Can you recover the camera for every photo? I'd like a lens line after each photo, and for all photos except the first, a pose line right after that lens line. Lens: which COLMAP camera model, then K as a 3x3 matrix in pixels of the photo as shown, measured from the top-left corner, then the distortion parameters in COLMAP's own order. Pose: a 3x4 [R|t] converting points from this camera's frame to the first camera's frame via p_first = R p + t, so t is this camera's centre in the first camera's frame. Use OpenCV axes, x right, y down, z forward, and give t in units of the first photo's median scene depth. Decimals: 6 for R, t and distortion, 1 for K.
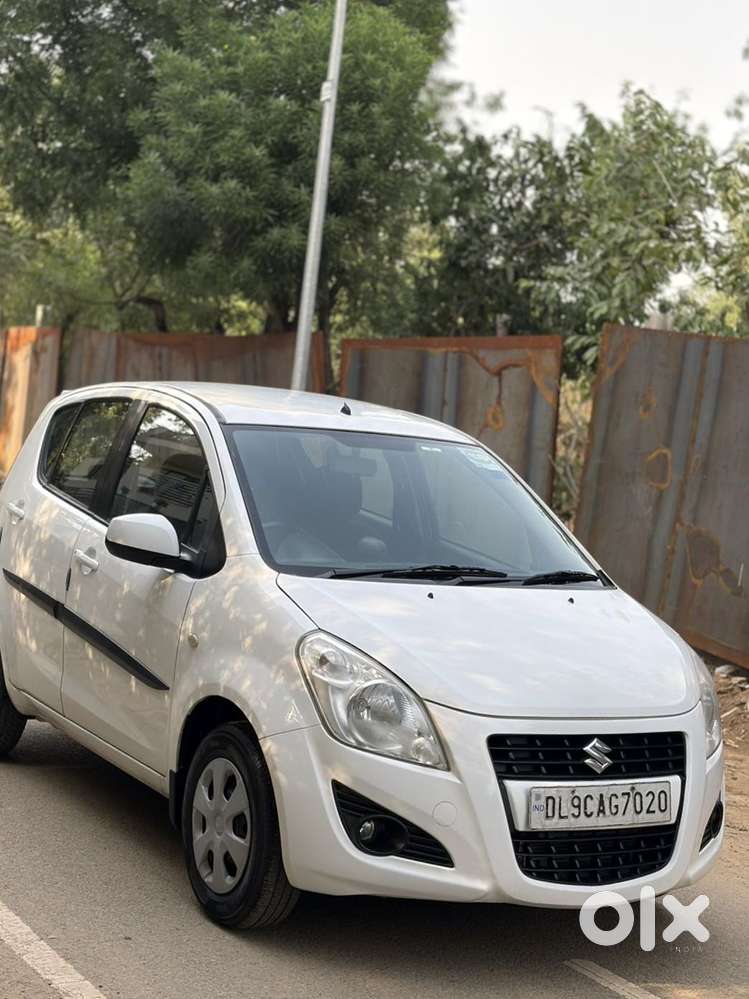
lens RADIAL K [[1634.1, 0, 355.9], [0, 1634.1, 499.3], [0, 0, 1]] dist [0.211805, -0.168629]
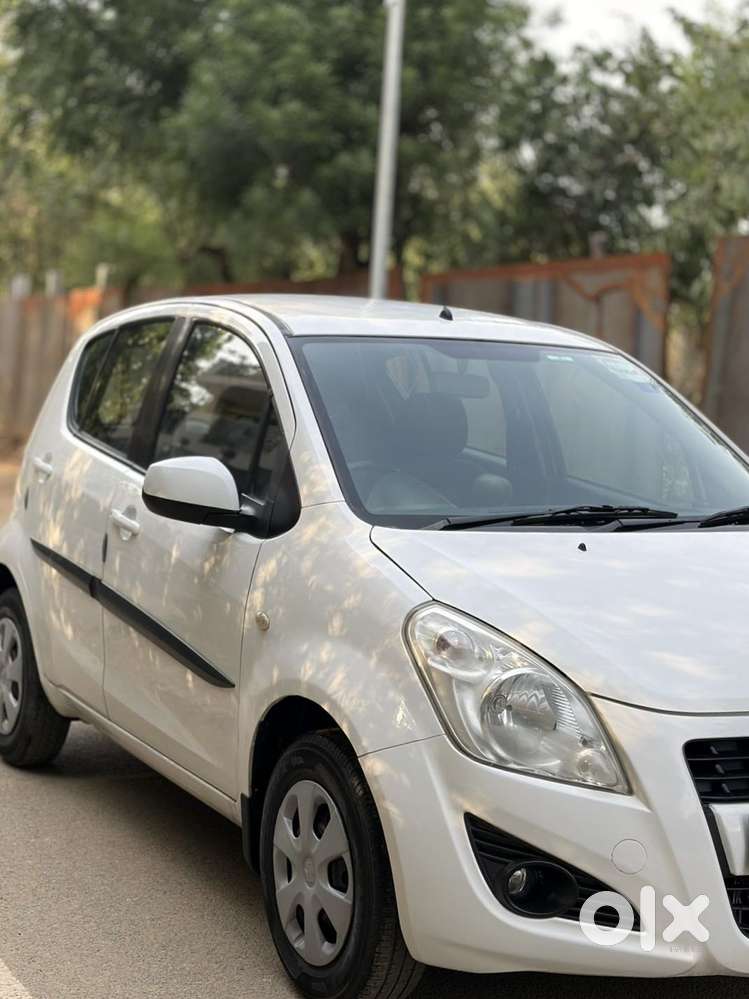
lens RADIAL K [[1605.3, 0, 374.5], [0, 1605.3, 499.5], [0, 0, 1]] dist [0.223583, -0.845978]
pose [[0.998148, -0.047364, -0.038163, -0.019195], [0.048294, 0.998549, 0.023818, 0.016930], [0.036980, -0.025617, 0.998988, 0.292540]]
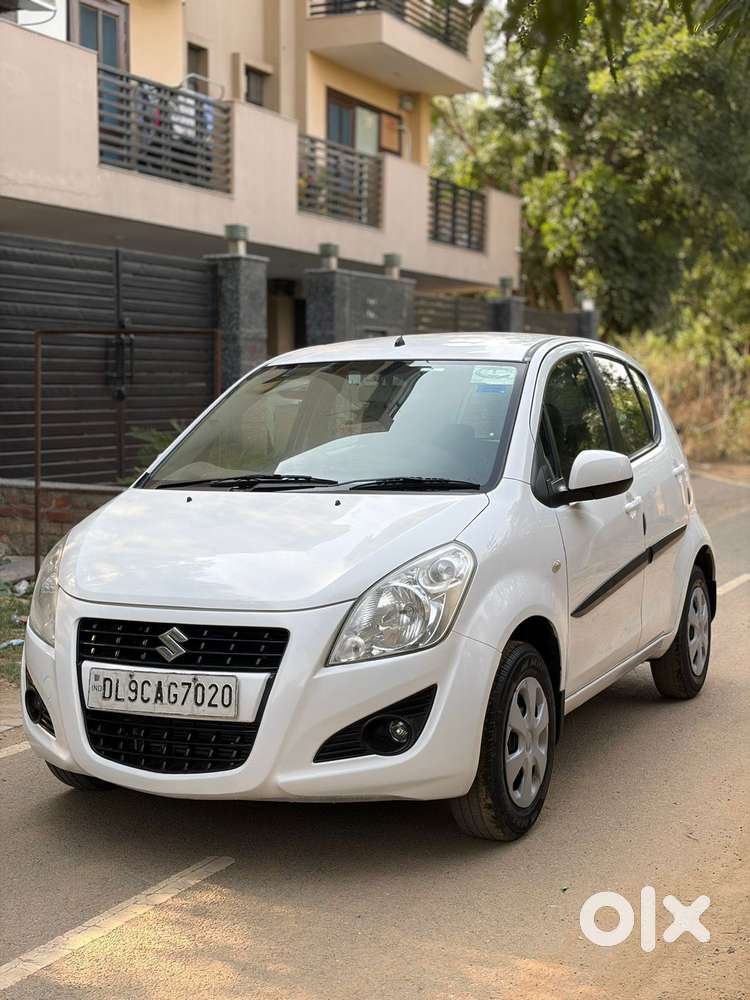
lens RADIAL K [[1444.8, 0, 375.0], [0, 1444.8, 500.0], [0, 0, 1]] dist [0.168011, -0.062034]
pose [[0.583517, -0.048135, -0.810673, 0.910425], [0.018854, 0.998776, -0.045733, 0.108888], [0.811882, 0.011401, 0.583710, 0.577143]]
